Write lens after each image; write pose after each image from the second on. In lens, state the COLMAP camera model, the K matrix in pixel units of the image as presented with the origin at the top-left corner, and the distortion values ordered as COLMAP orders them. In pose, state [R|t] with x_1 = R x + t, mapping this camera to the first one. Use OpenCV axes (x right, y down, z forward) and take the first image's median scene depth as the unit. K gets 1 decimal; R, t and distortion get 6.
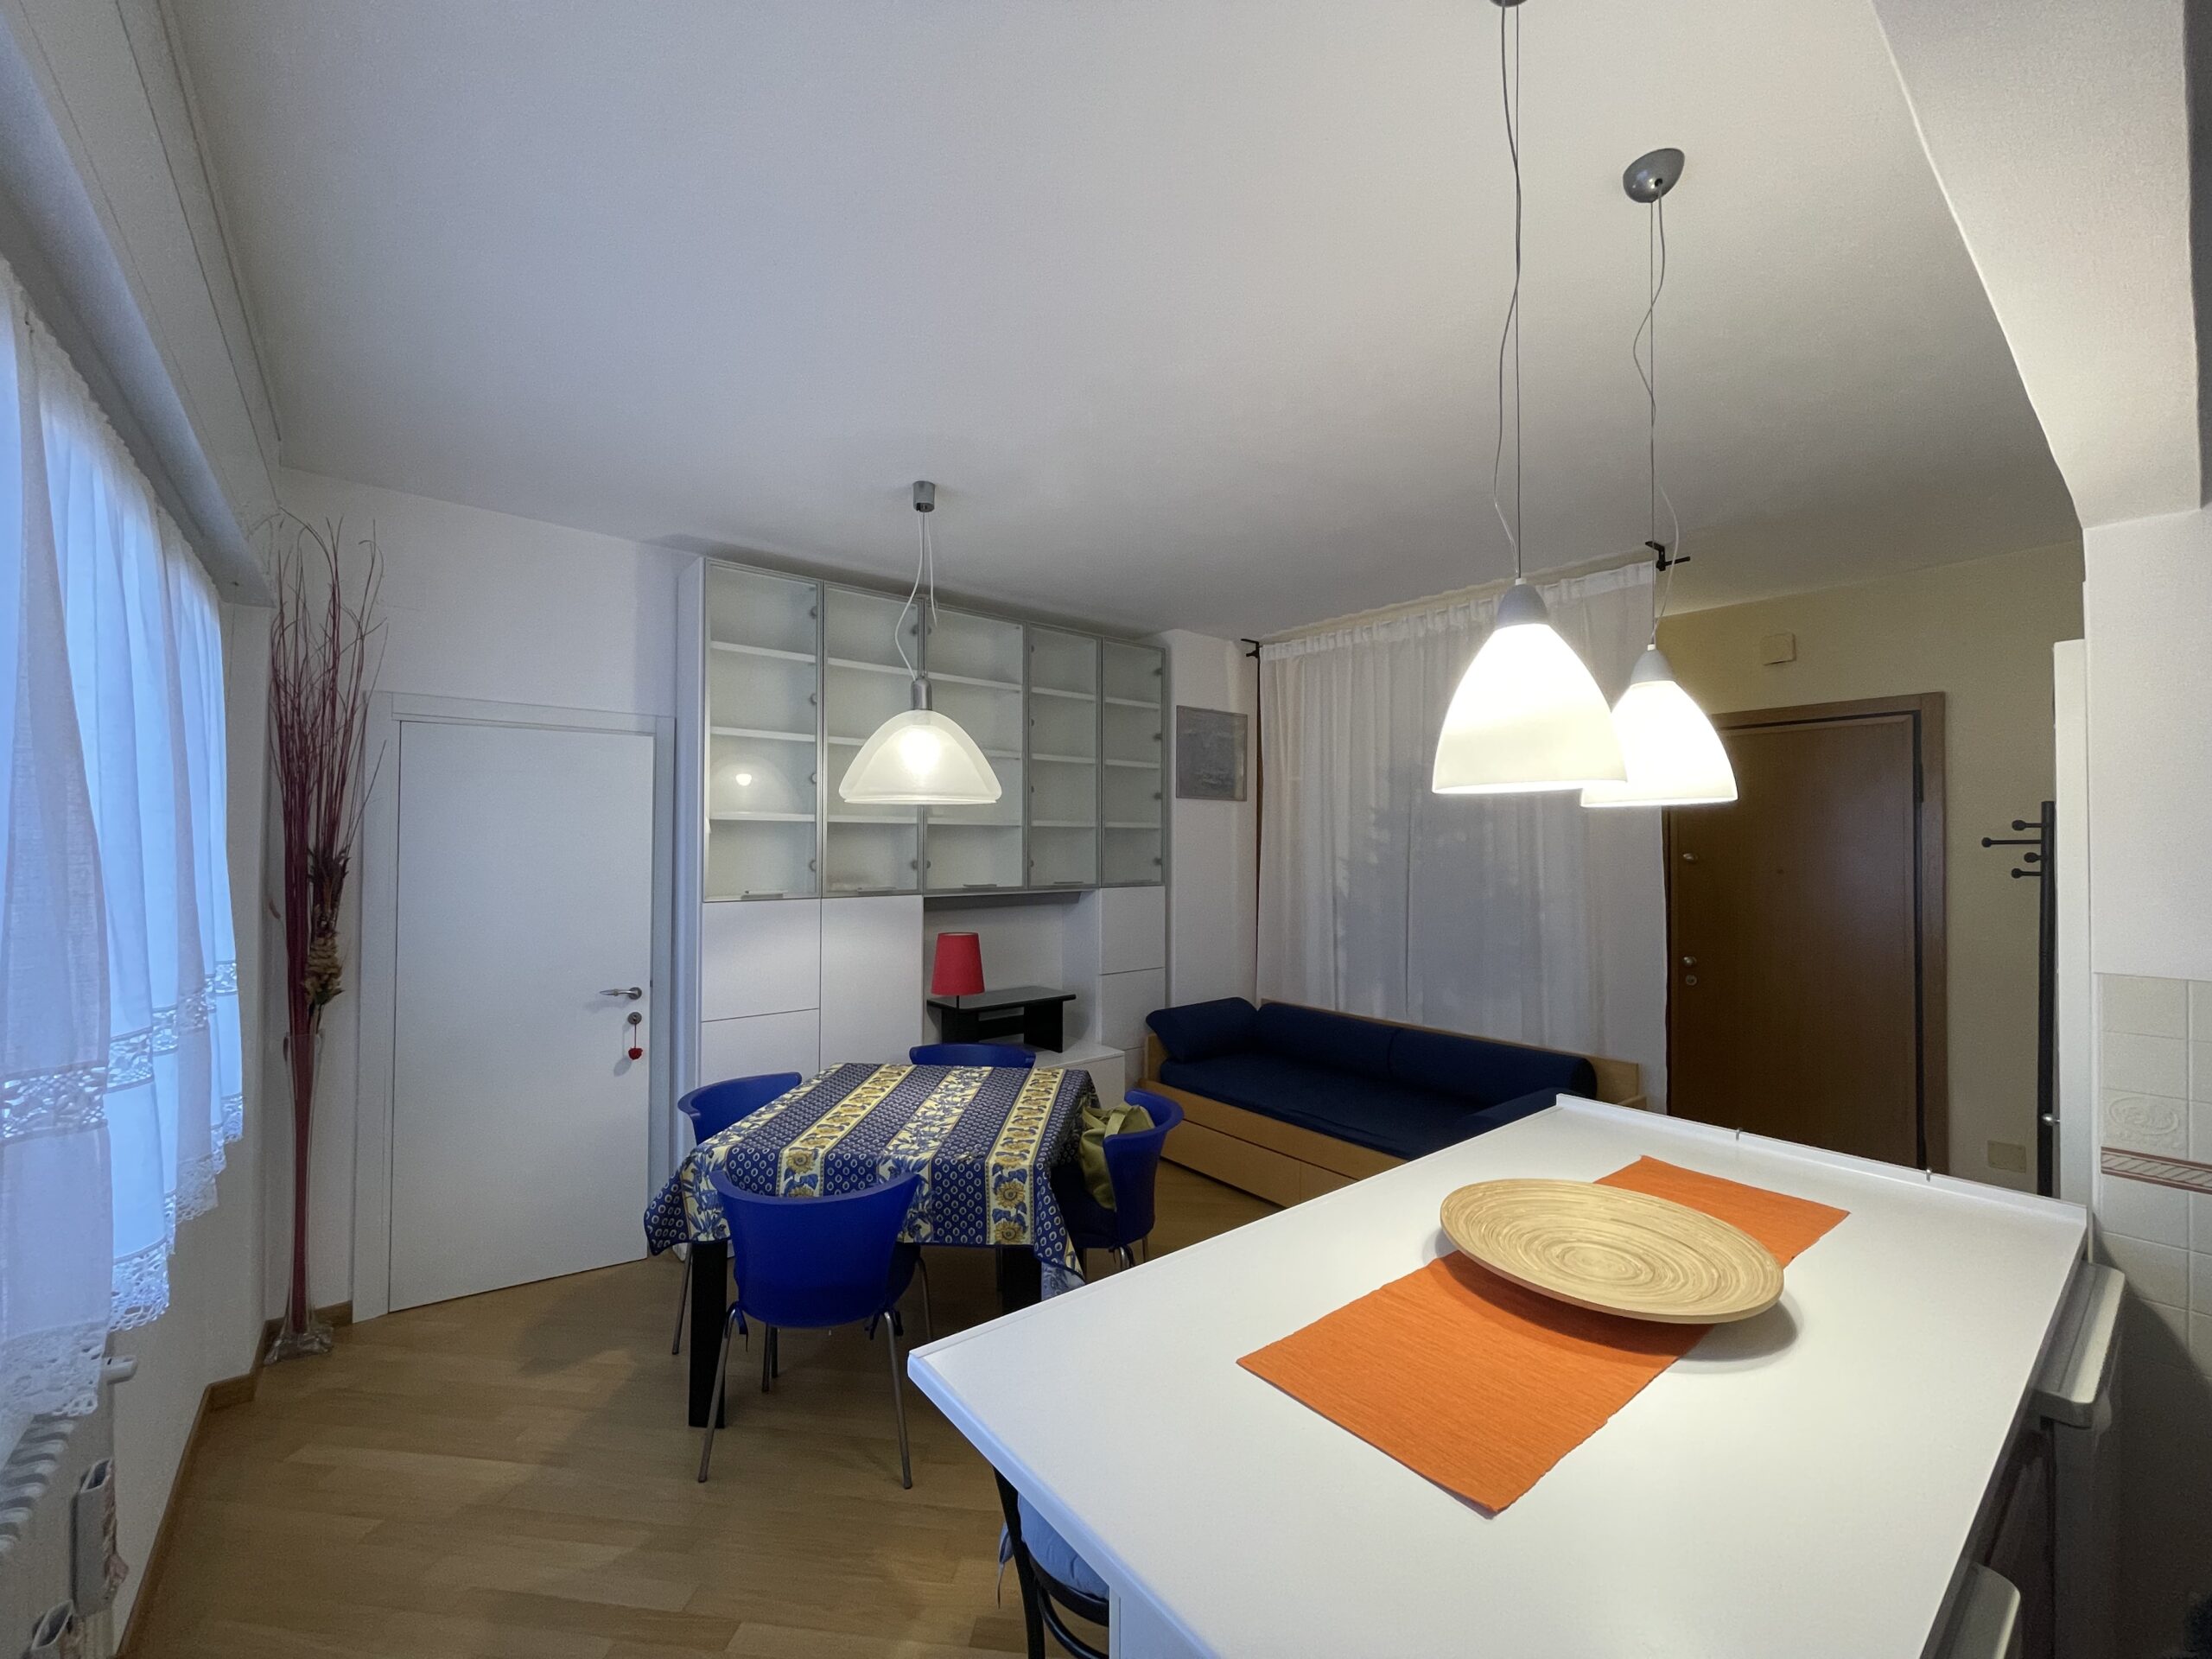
lens RADIAL K [[895.2, 0, 1095.3], [0, 895.2, 832.2], [0, 0, 1]] dist [-0.002429, -0.000563]
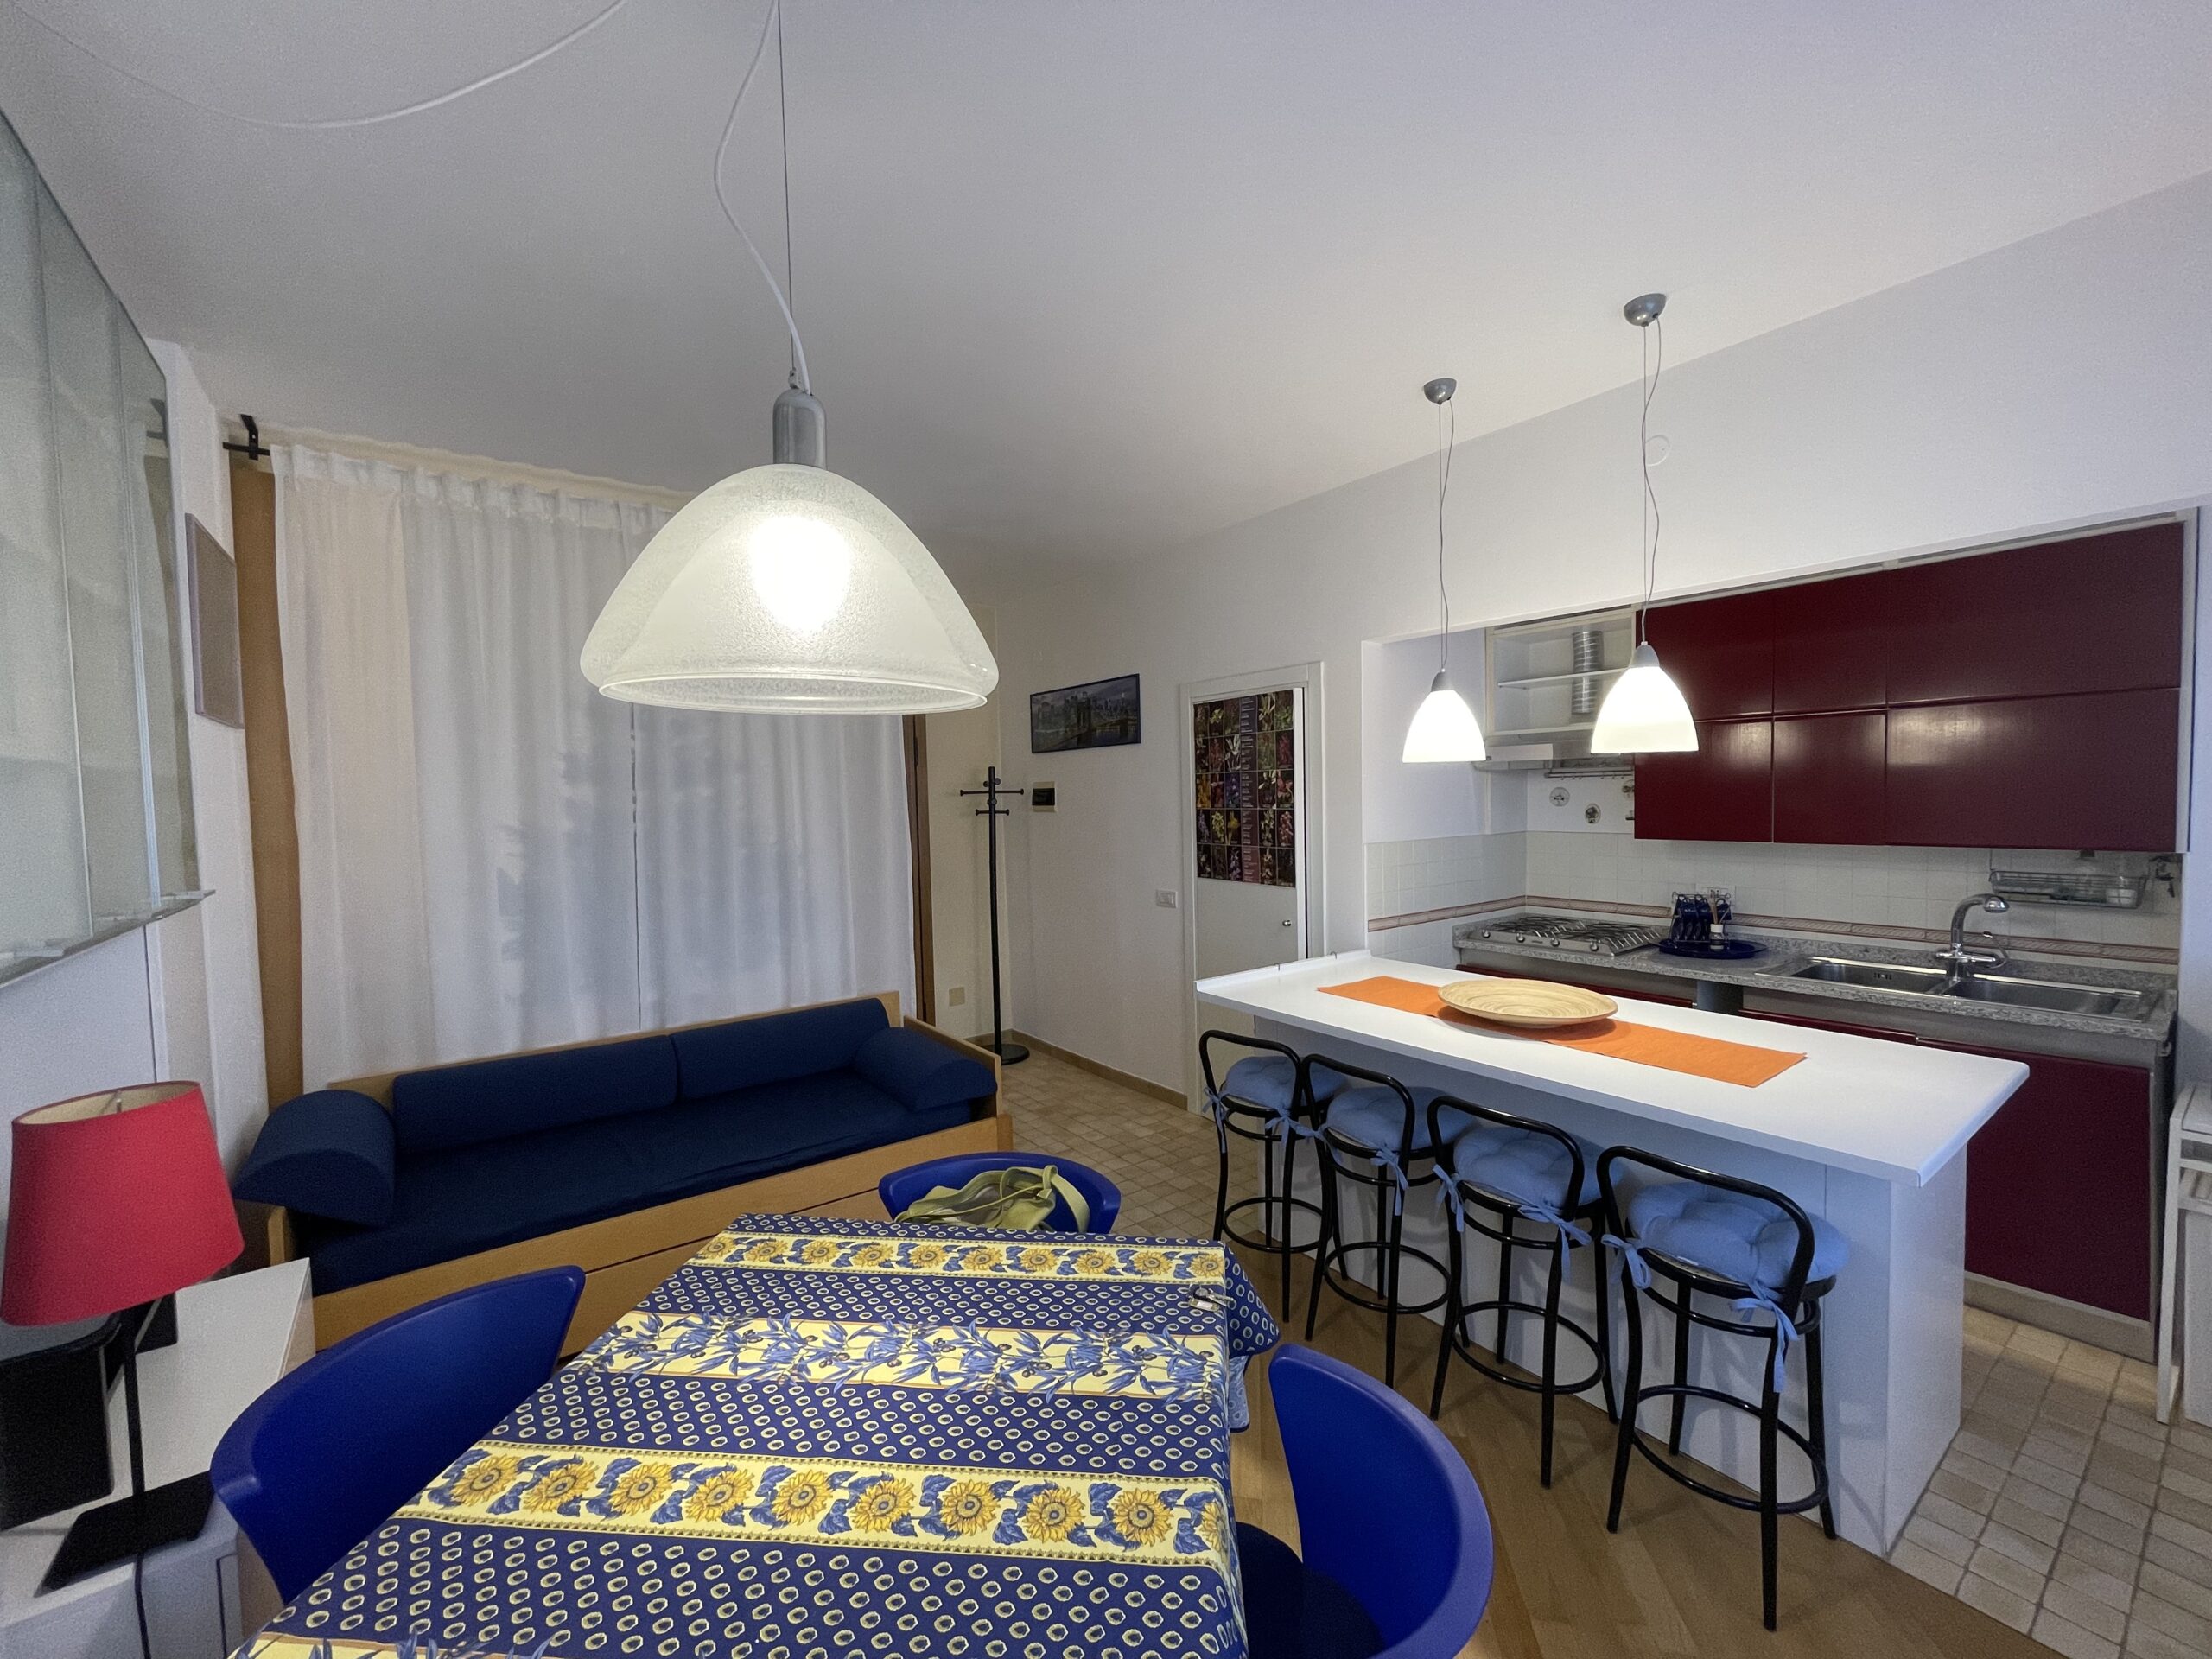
lens RADIAL K [[895.2, 0, 1095.3], [0, 895.2, 832.2], [0, 0, 1]] dist [-0.002429, -0.000563]
pose [[0.046742, -0.049587, 0.997675, -0.634180], [0.010635, 0.998735, 0.049141, 0.007629], [-0.998850, 0.008314, 0.047210, 0.888244]]
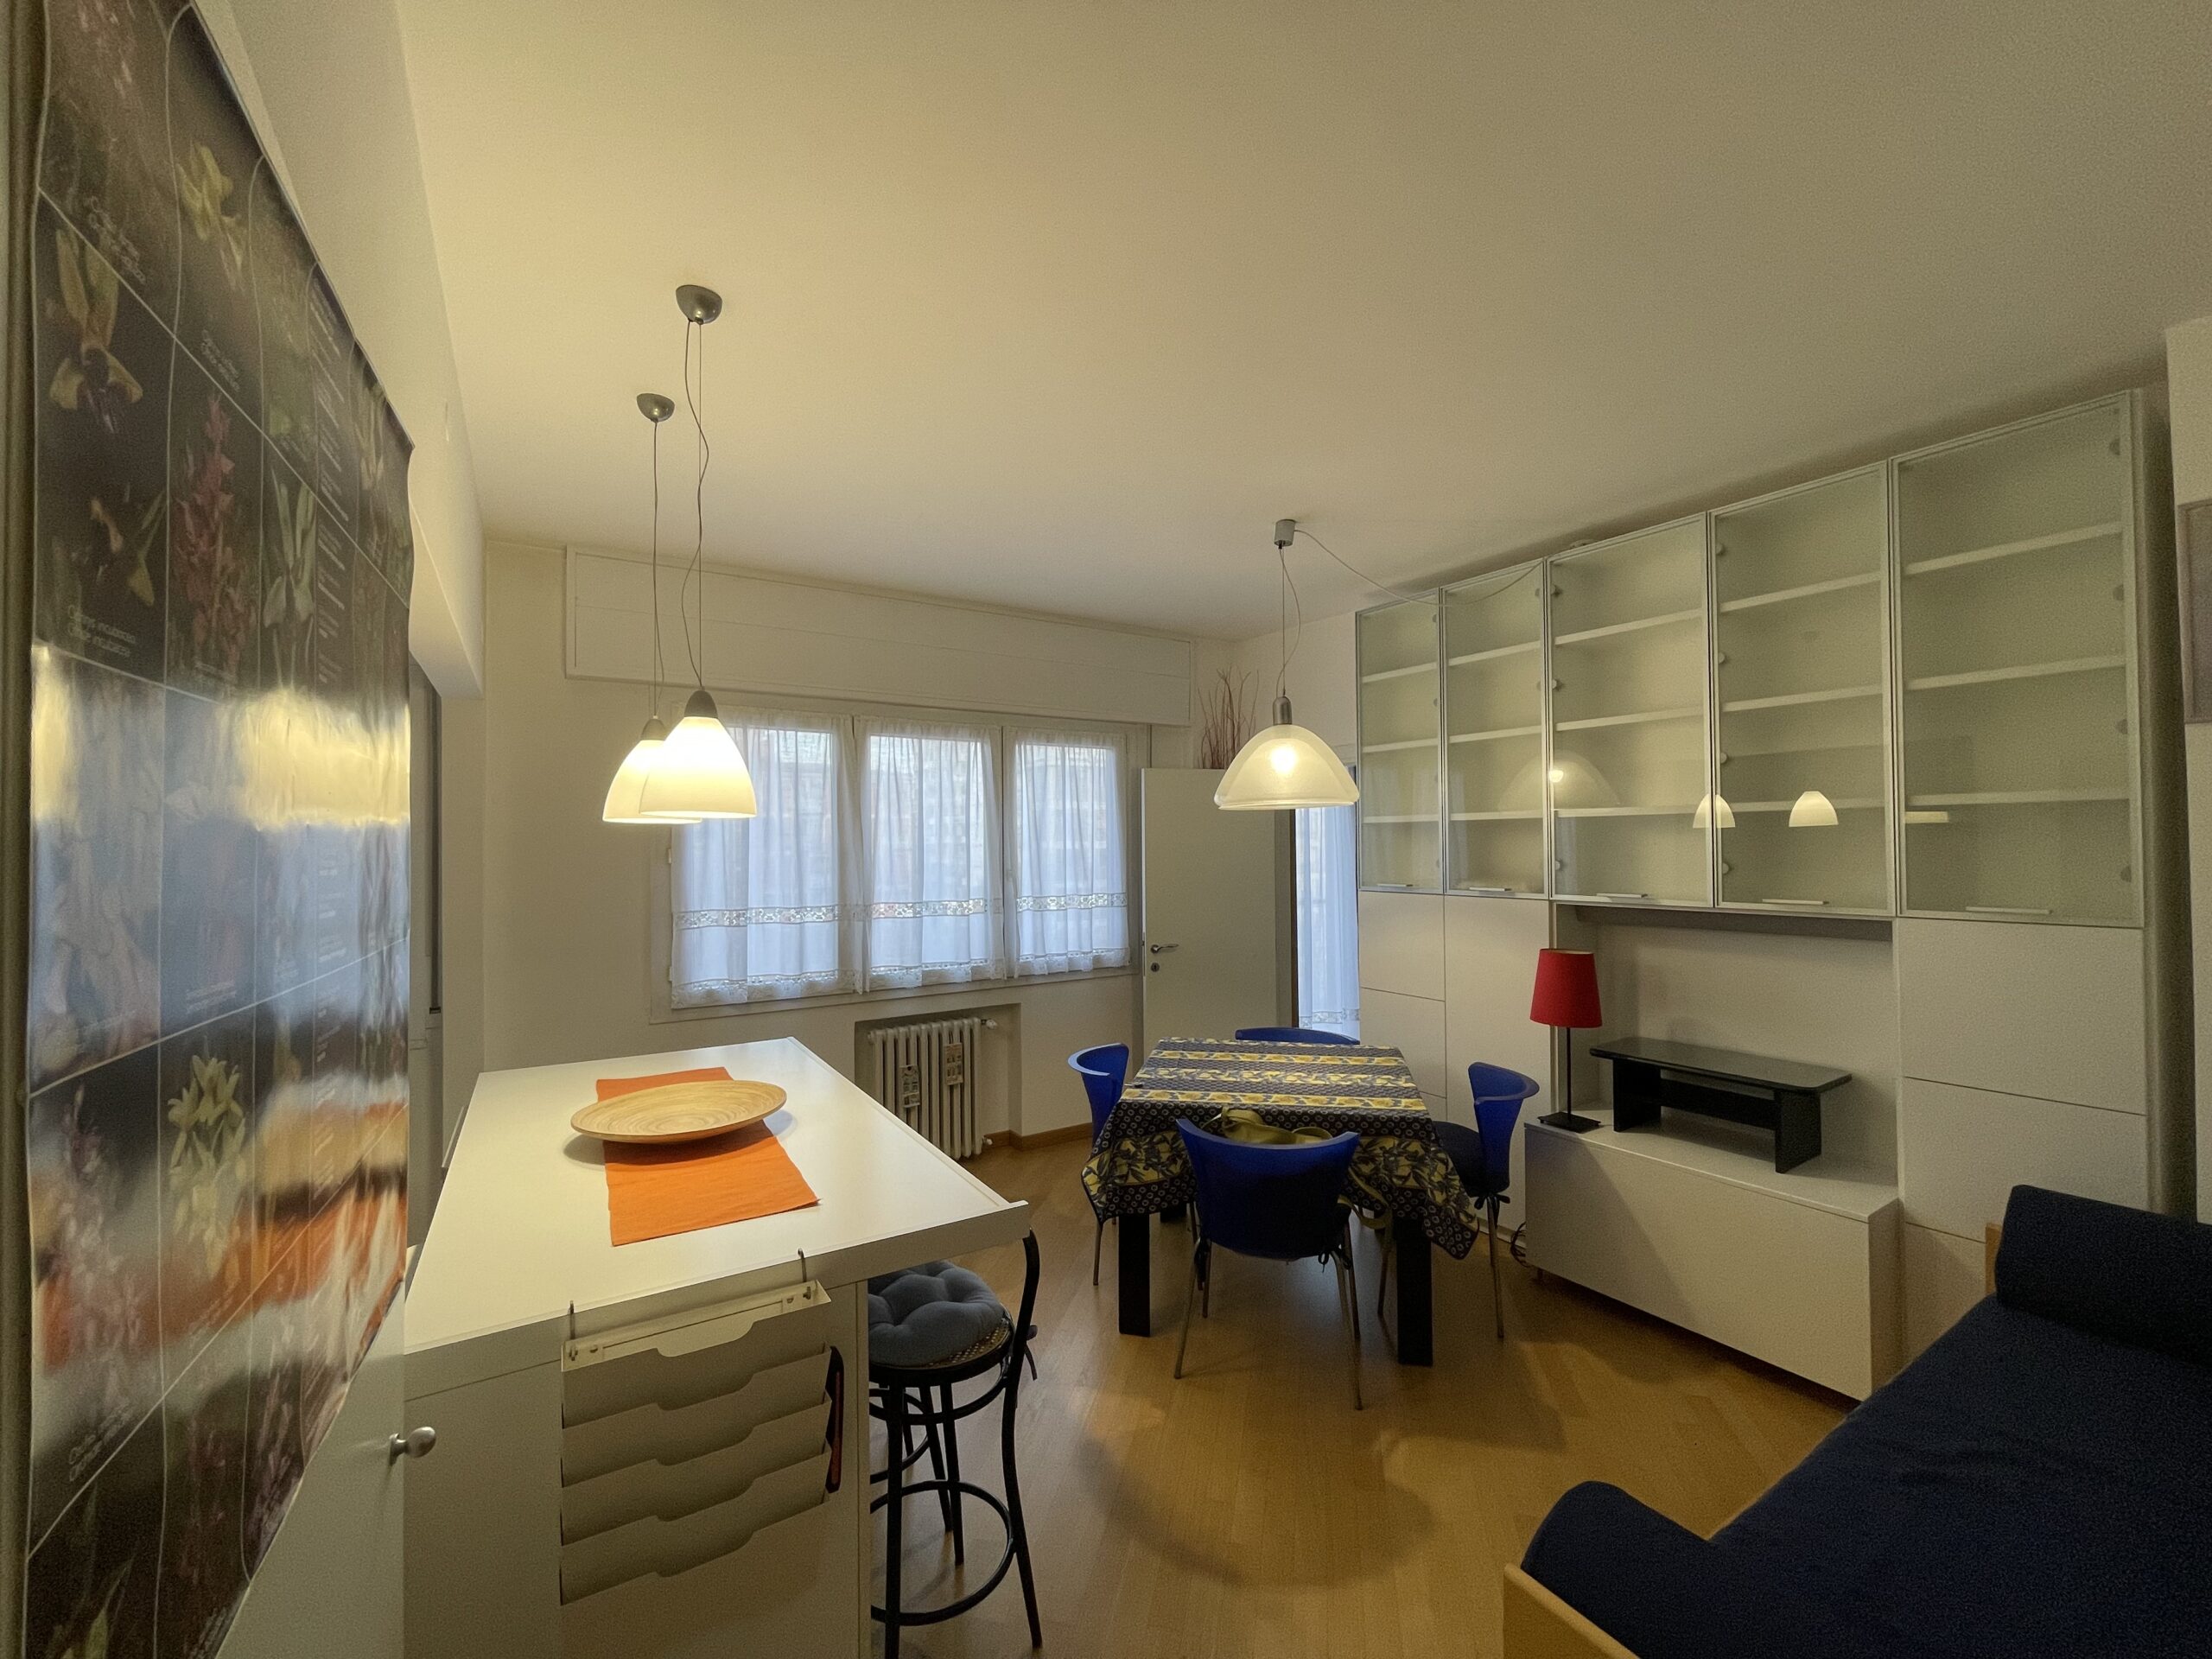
lens RADIAL K [[895.2, 0, 1095.3], [0, 895.2, 832.2], [0, 0, 1]] dist [-0.002429, -0.000563]
pose [[-0.112916, -0.015317, -0.993486, 0.997940], [0.021926, 0.999599, -0.017904, 0.013505], [0.993363, -0.023805, -0.112535, 0.931826]]
